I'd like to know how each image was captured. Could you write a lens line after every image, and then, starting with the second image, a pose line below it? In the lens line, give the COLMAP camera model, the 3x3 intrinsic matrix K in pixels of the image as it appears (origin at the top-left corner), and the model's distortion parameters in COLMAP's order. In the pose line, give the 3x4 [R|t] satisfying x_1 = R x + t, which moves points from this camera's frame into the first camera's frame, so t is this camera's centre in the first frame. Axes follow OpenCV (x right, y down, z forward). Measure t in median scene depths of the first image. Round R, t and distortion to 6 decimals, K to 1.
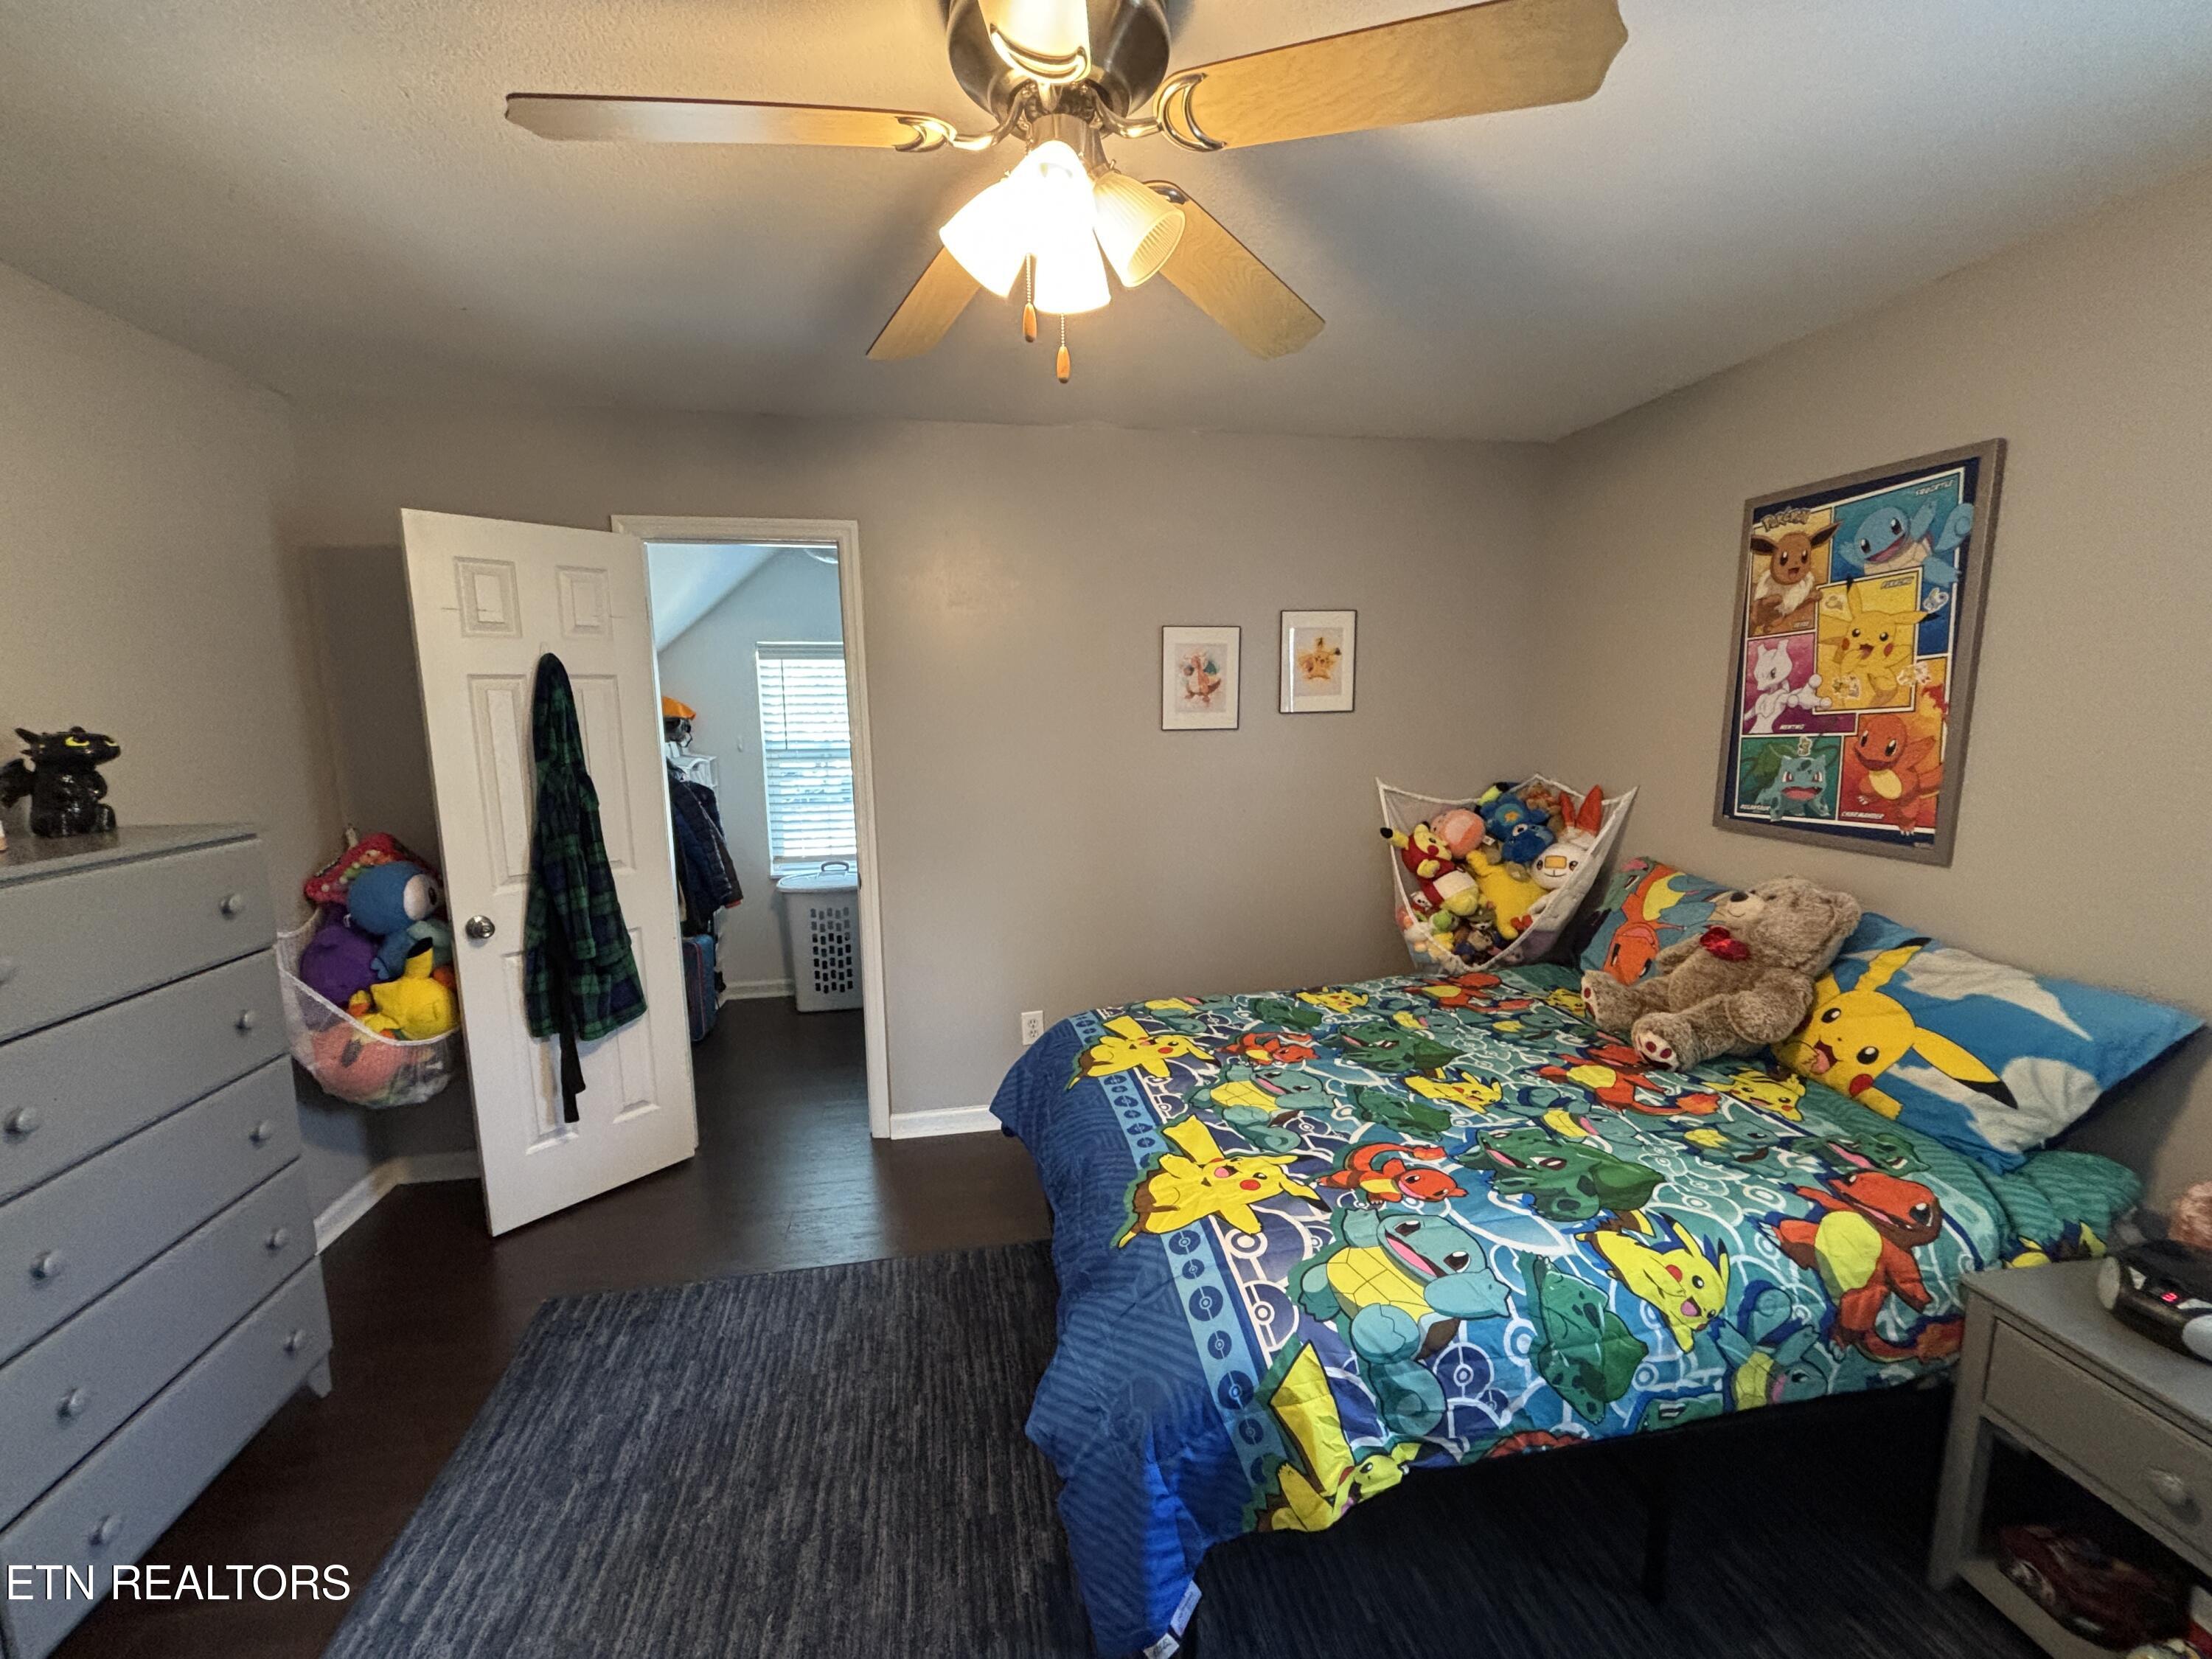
lens RADIAL K [[909.2, 0, 1080.9], [0, 909.2, 831.4], [0, 0, 1]] dist [0.000227, 0.000232]
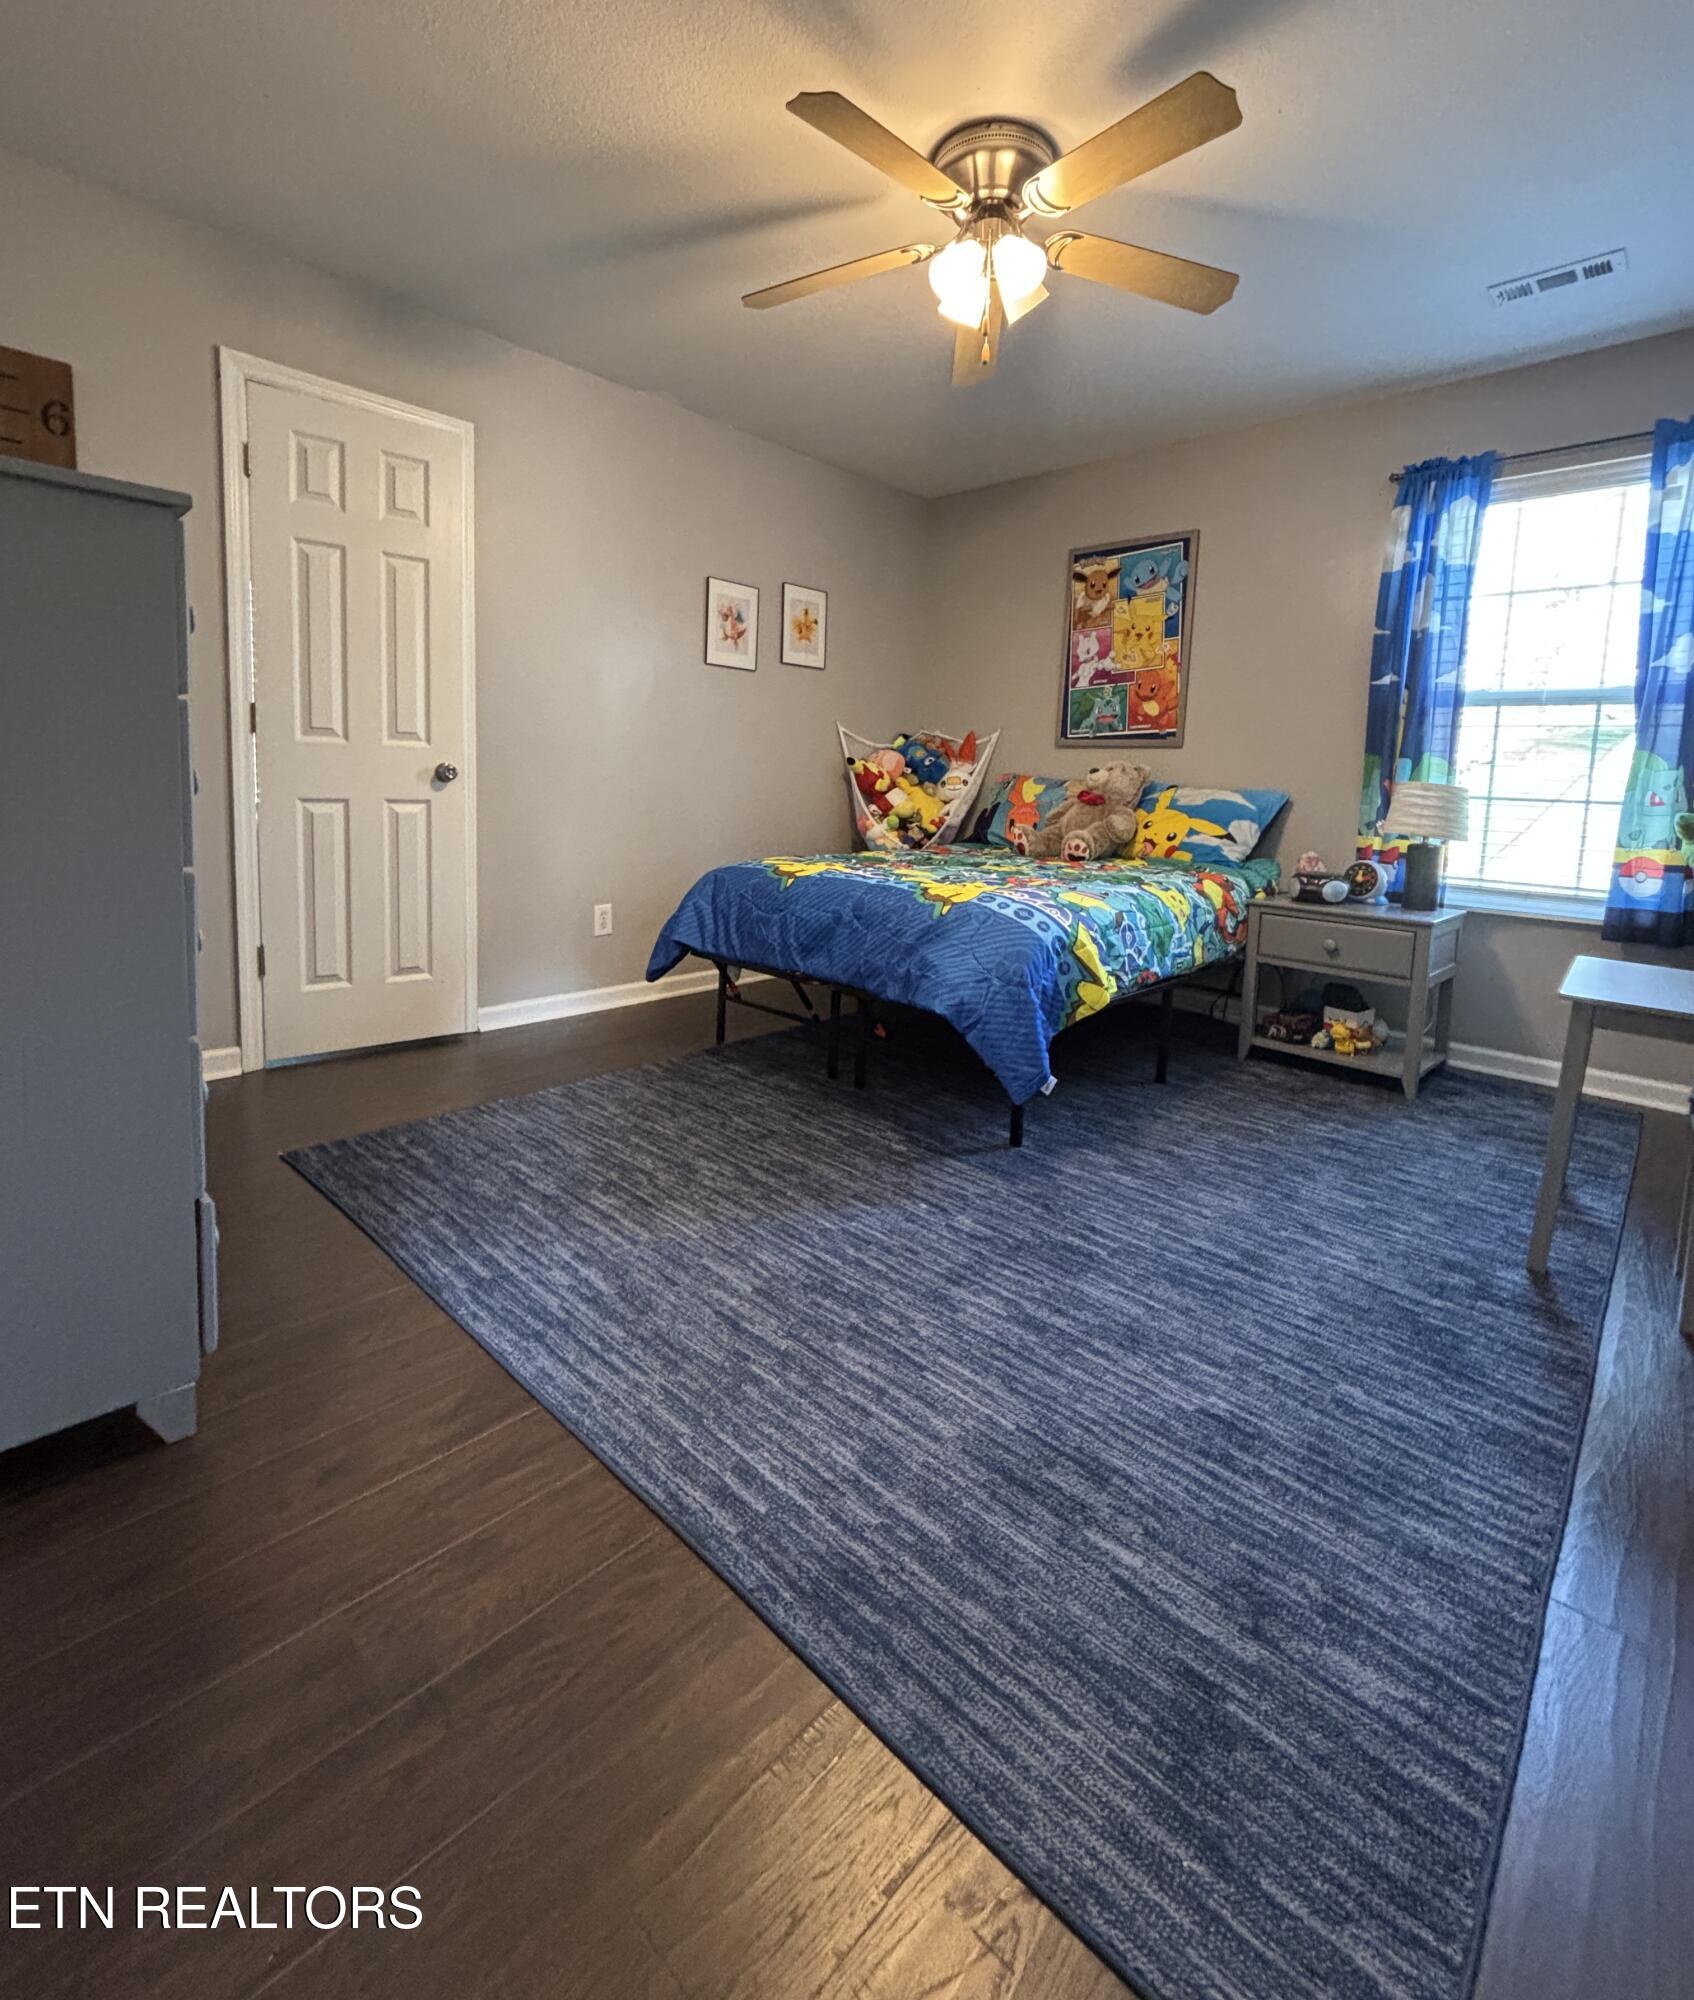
lens RADIAL K [[925.9, 0, 853.5], [0, 925.9, 858.7], [0, 0, 1]] dist [0.020220, -0.011401]
pose [[0.797816, -0.013089, 0.602759, -0.762638], [0.040170, 0.998697, -0.031483, 0.296937], [-0.601562, 0.049330, 0.797302, -0.133580]]
